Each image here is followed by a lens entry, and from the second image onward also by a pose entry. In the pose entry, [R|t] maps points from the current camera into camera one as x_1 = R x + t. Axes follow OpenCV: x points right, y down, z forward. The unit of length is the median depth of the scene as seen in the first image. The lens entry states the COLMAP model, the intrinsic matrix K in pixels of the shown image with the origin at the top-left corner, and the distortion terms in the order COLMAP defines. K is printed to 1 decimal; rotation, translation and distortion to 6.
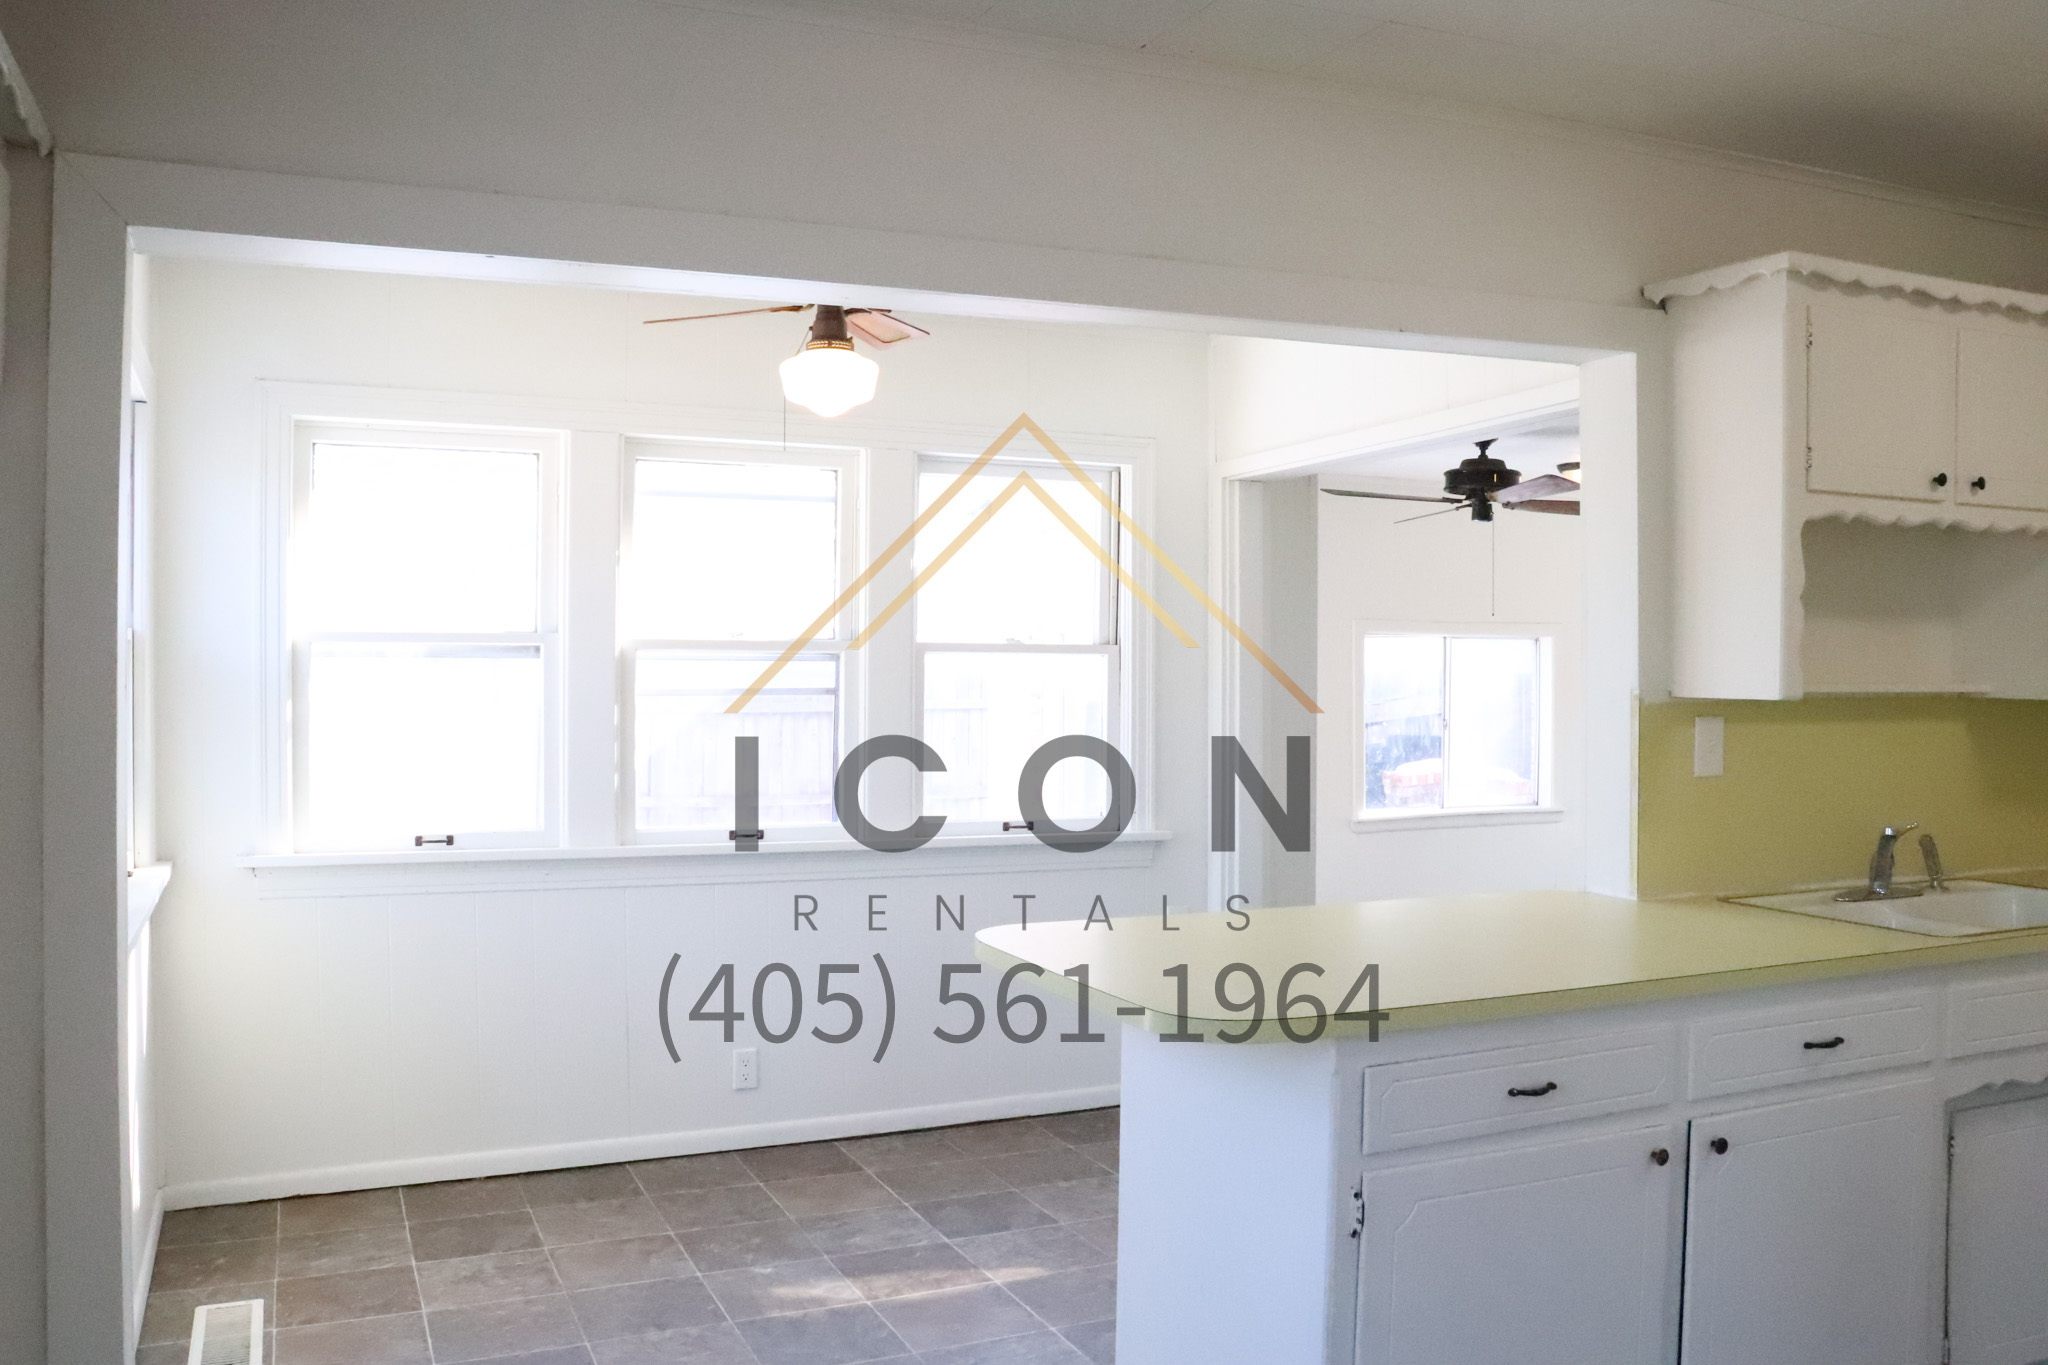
lens RADIAL K [[1713.7, 0, 1004.0], [0, 1713.7, 688.3], [0, 0, 1]] dist [-0.165850, 0.146522]
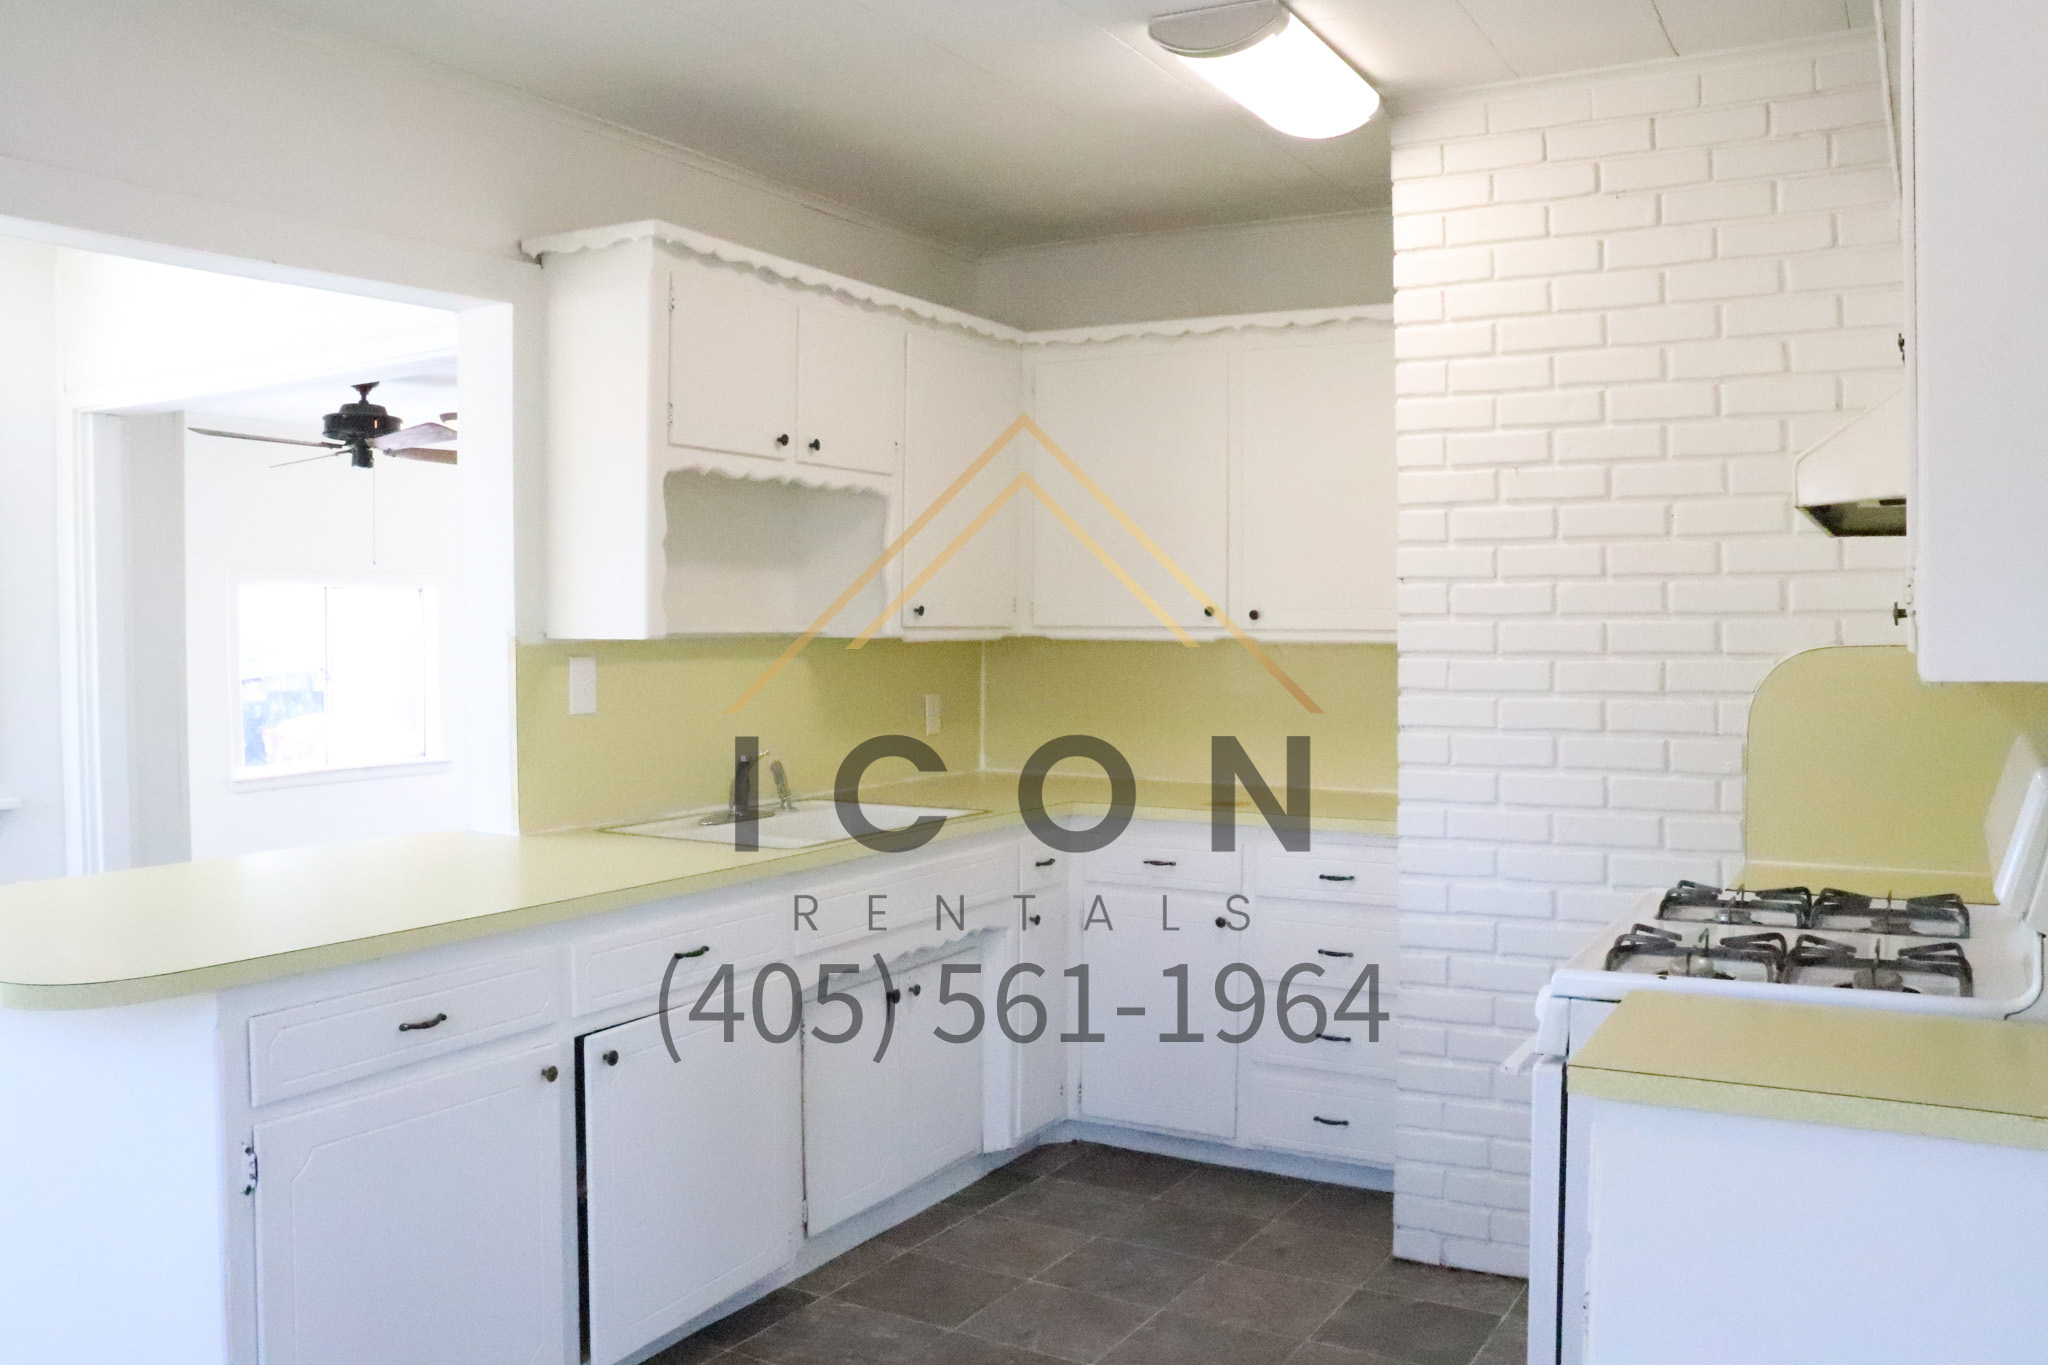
lens RADIAL K [[1713.7, 0, 1004.0], [0, 1713.7, 688.3], [0, 0, 1]] dist [-0.165850, 0.146522]
pose [[0.802870, -0.027104, 0.595538, -0.000782], [0.009825, 0.999432, 0.032240, 0.005088], [-0.596074, -0.020033, 0.802680, -0.014596]]
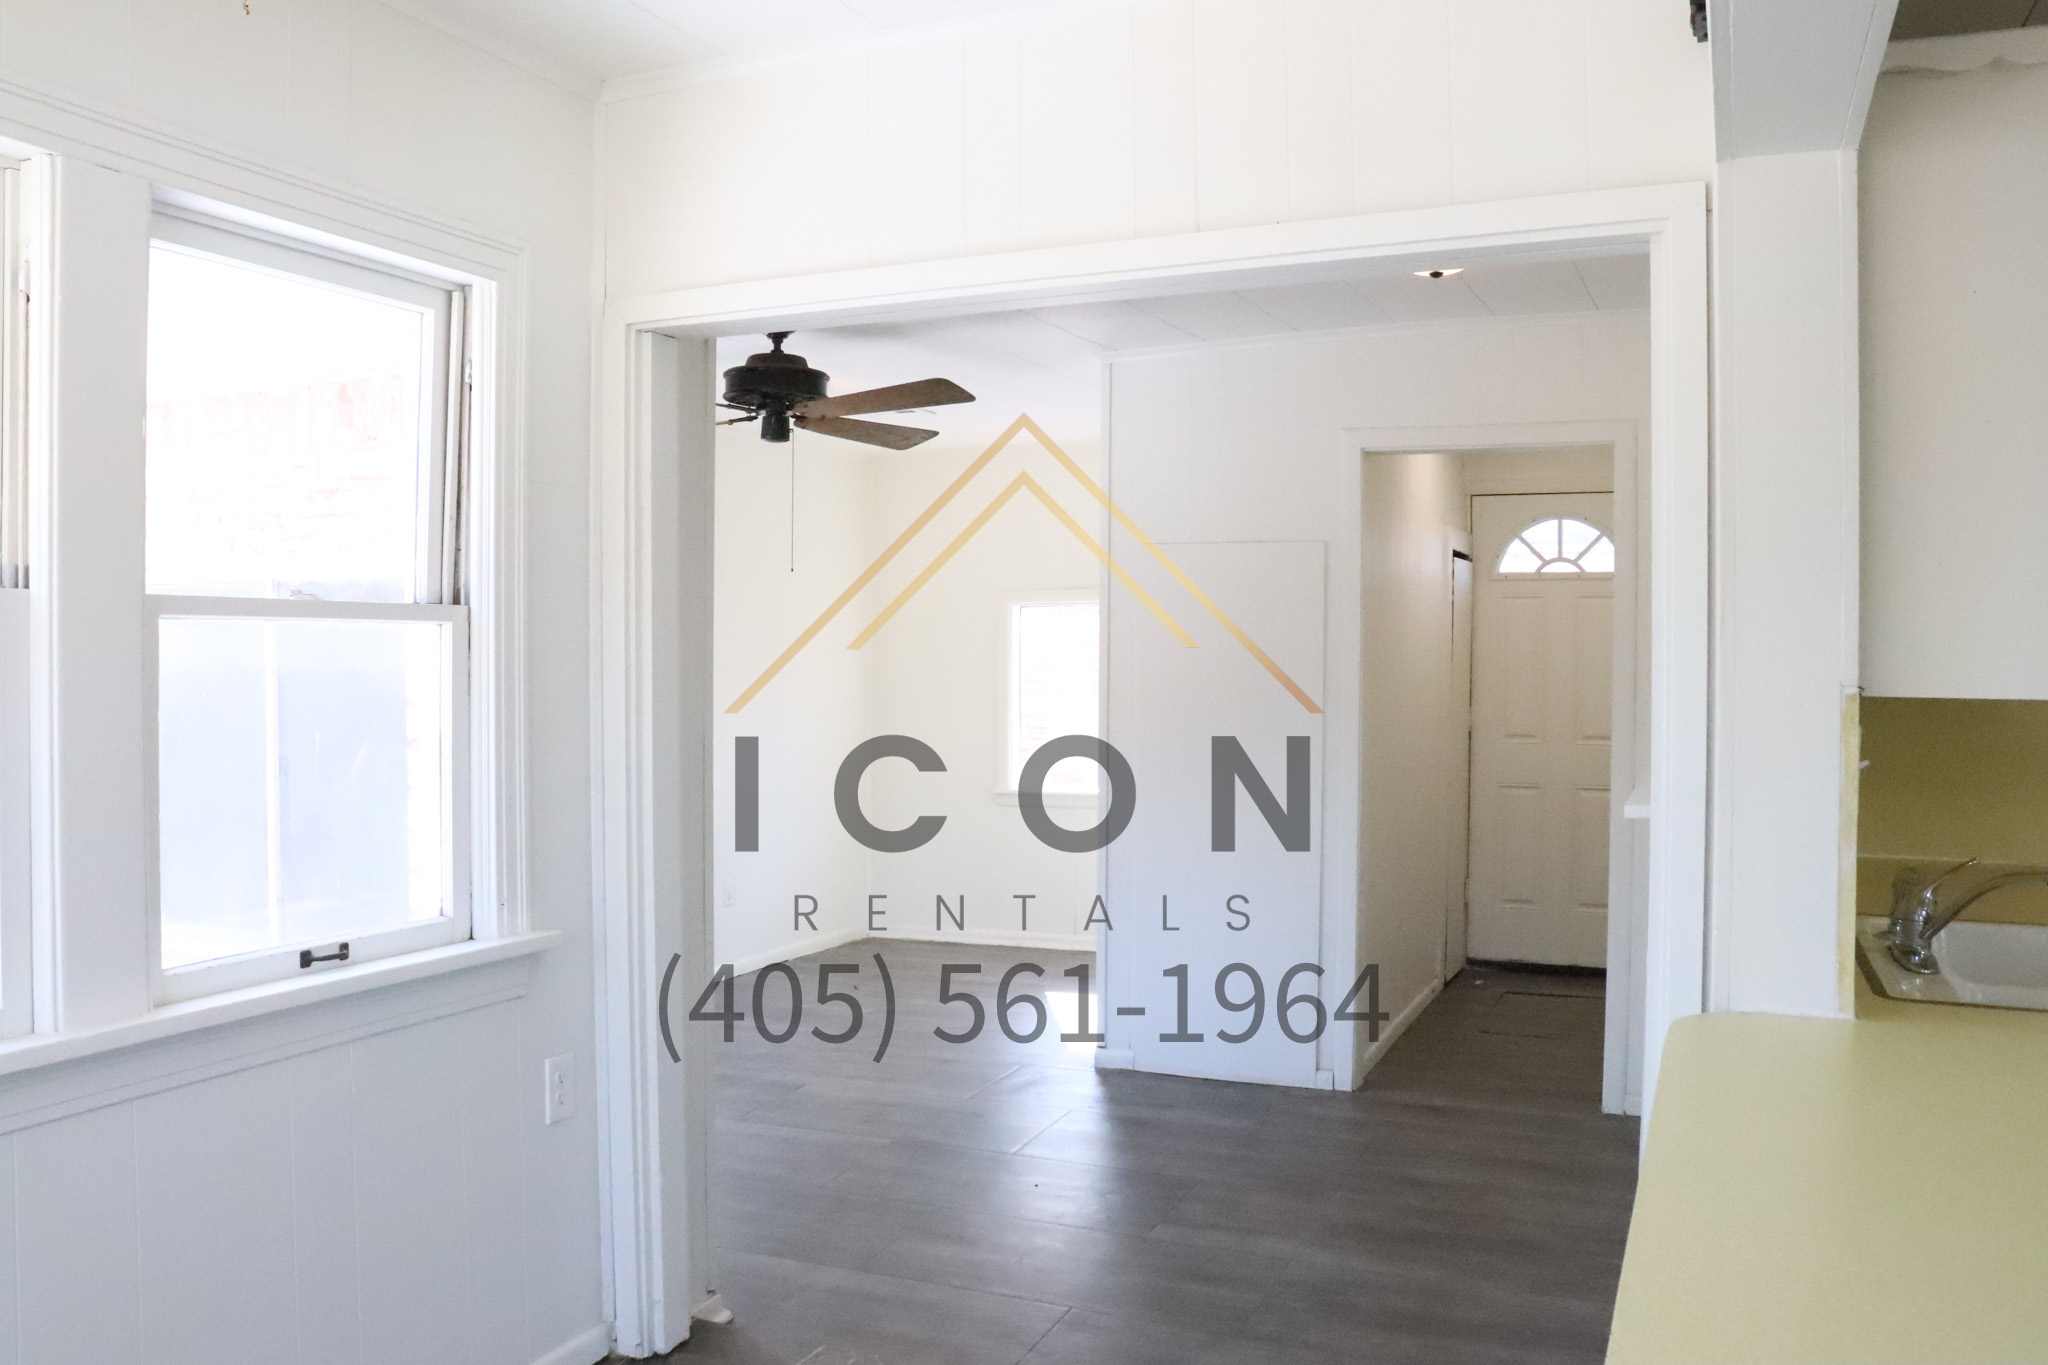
lens RADIAL K [[1763.1, 0, 1022.1], [0, 1763.1, 604.1], [0, 0, 1]] dist [-0.178864, 0.156757]
pose [[0.743014, 0.011049, 0.669185, -0.277505], [0.008570, 0.999625, -0.026020, -0.014599], [-0.669221, 0.025068, 0.742640, 0.738347]]
